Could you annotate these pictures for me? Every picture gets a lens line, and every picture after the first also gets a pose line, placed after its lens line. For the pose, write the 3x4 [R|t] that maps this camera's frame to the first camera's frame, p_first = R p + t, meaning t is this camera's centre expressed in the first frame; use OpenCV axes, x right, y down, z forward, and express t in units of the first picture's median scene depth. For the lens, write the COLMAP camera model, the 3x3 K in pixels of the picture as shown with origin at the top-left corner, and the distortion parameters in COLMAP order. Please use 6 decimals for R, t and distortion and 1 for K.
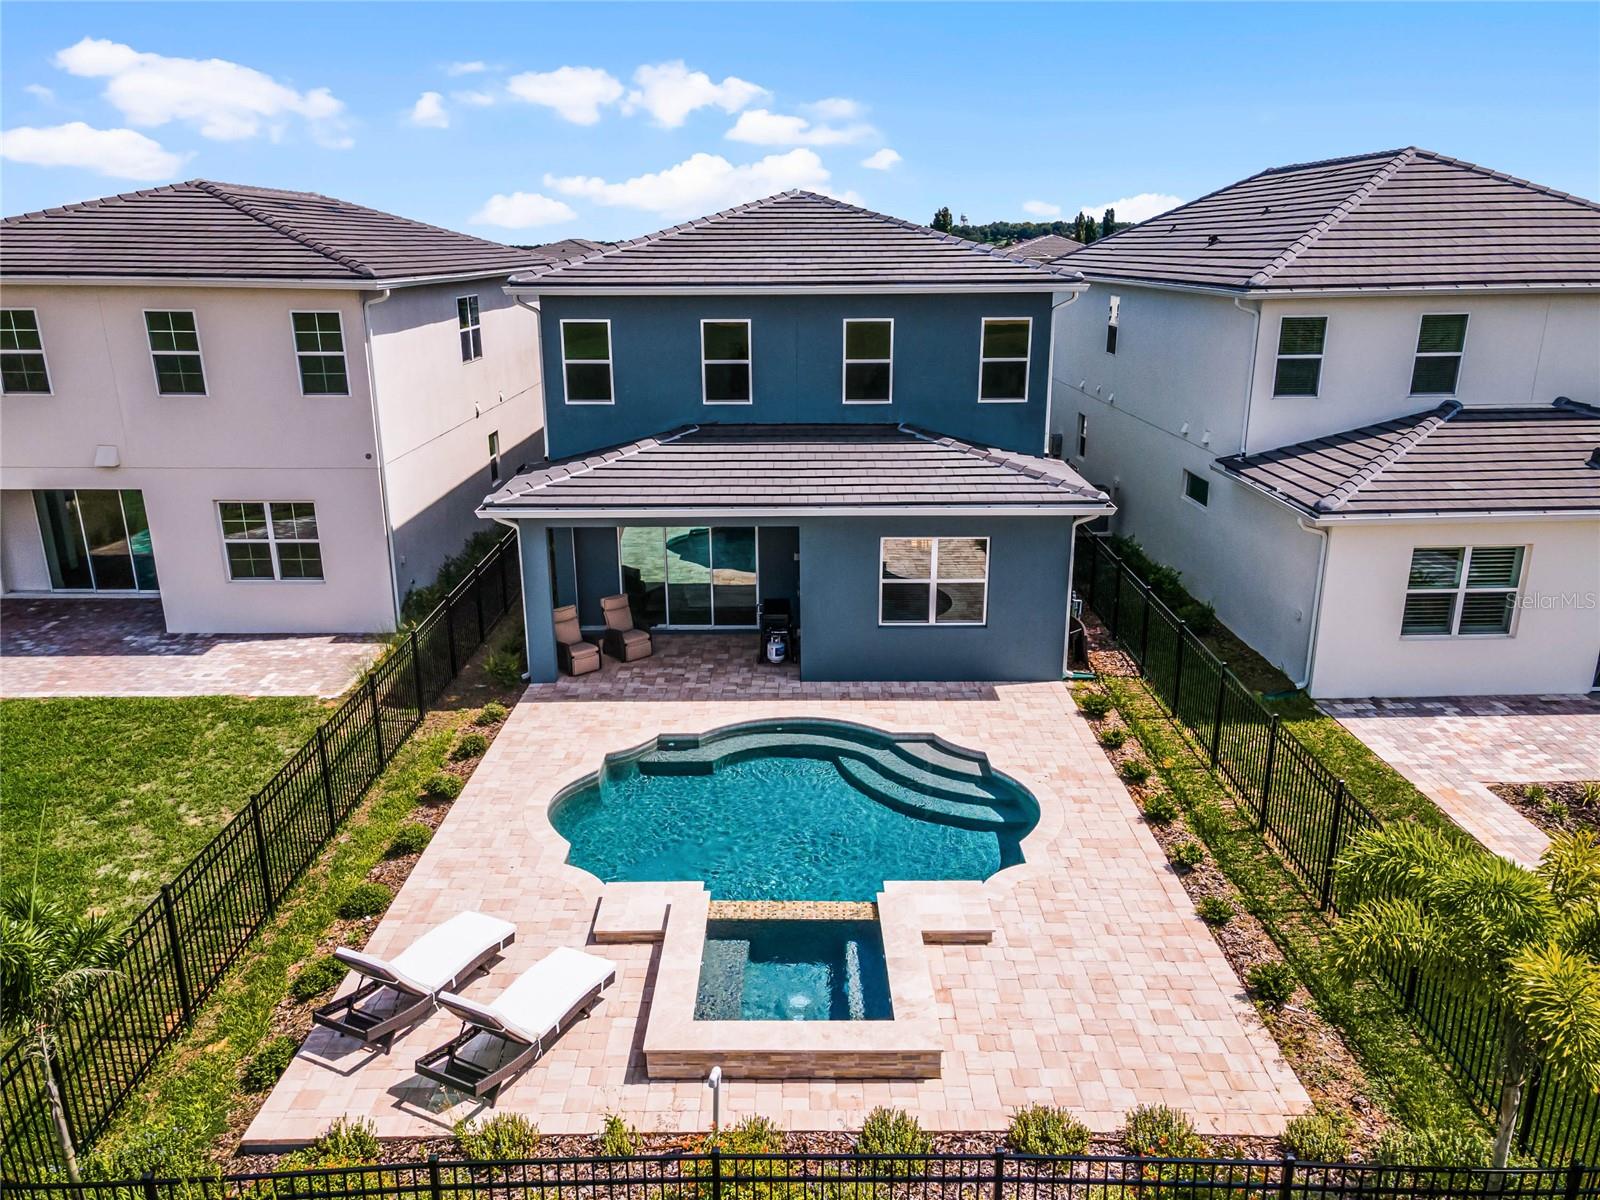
lens RADIAL K [[1046.2, 0, 802.3], [0, 1046.2, 526.3], [0, 0, 1]] dist [0.004620, 0.003052]
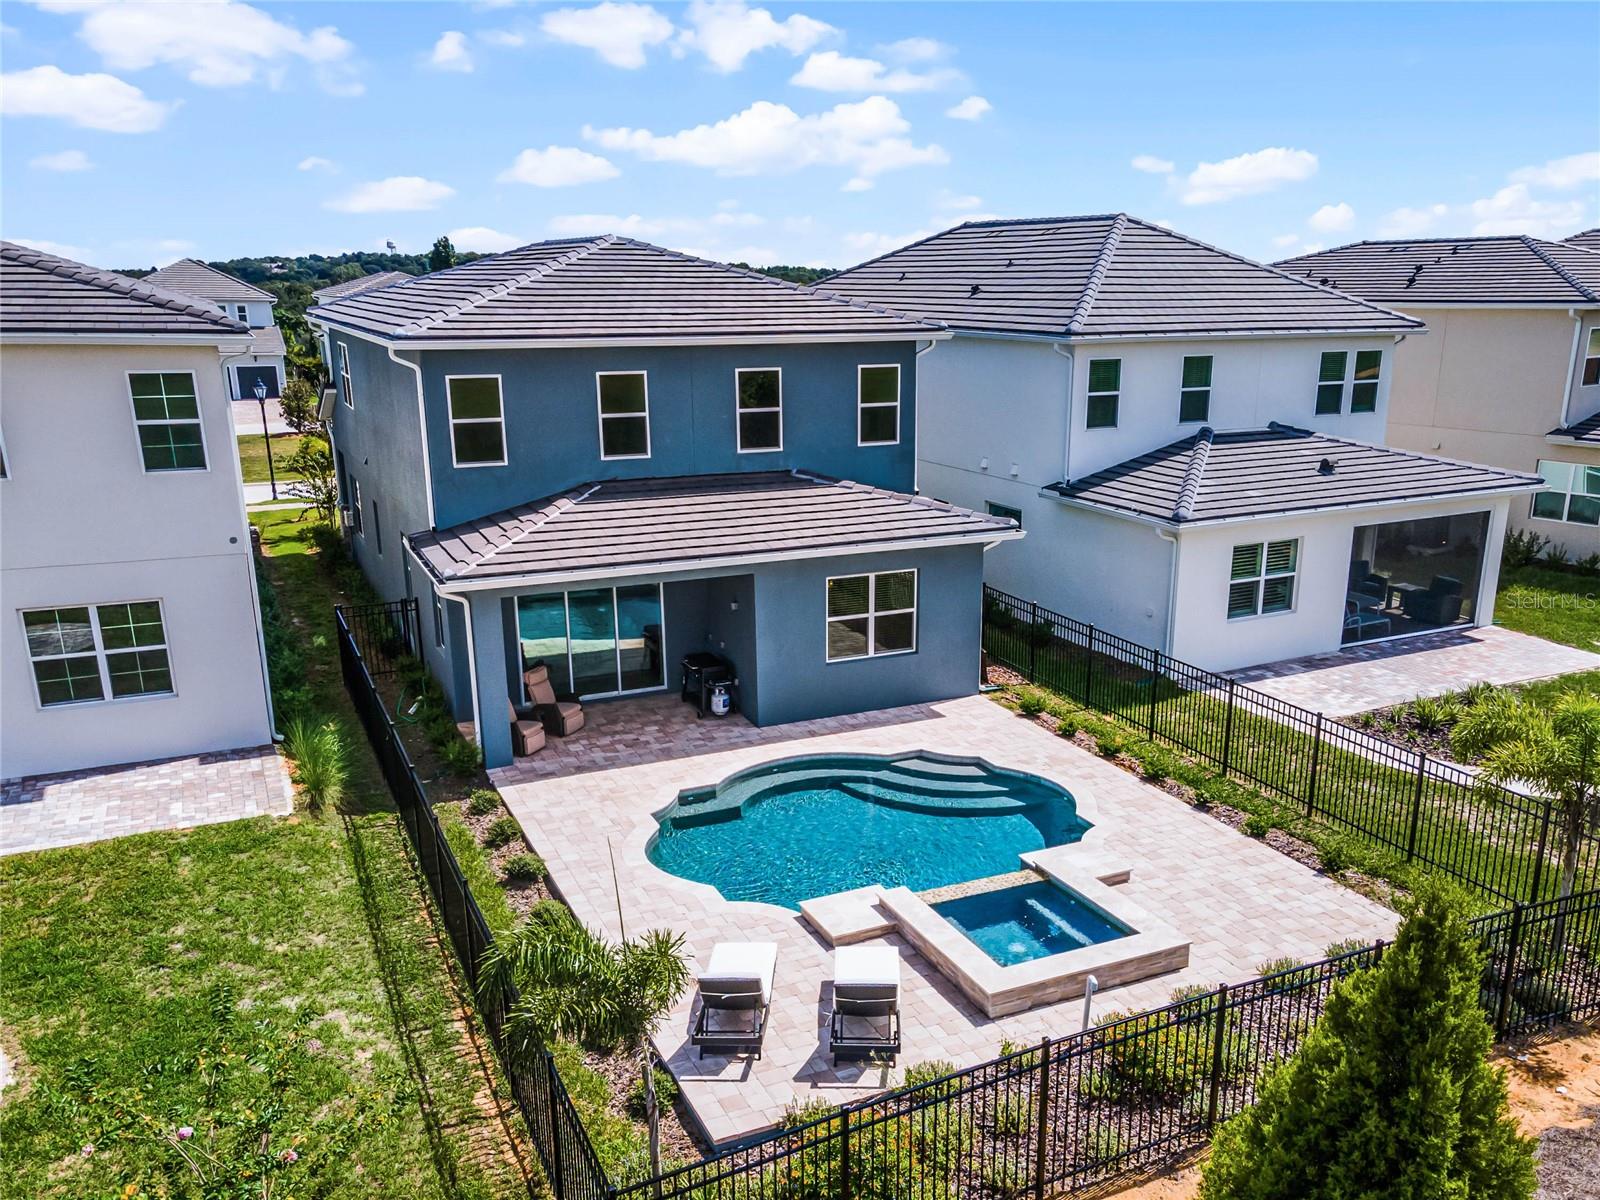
lens RADIAL K [[1223.2, 0, 747.5], [0, 1223.2, 598.5], [0, 0, 1]] dist [-0.001839, 0.002138]
pose [[0.916360, -0.092333, 0.389562, -0.450842], [0.095793, 0.995345, 0.010581, 0.010771], [-0.388726, 0.027621, 0.920939, -0.084205]]
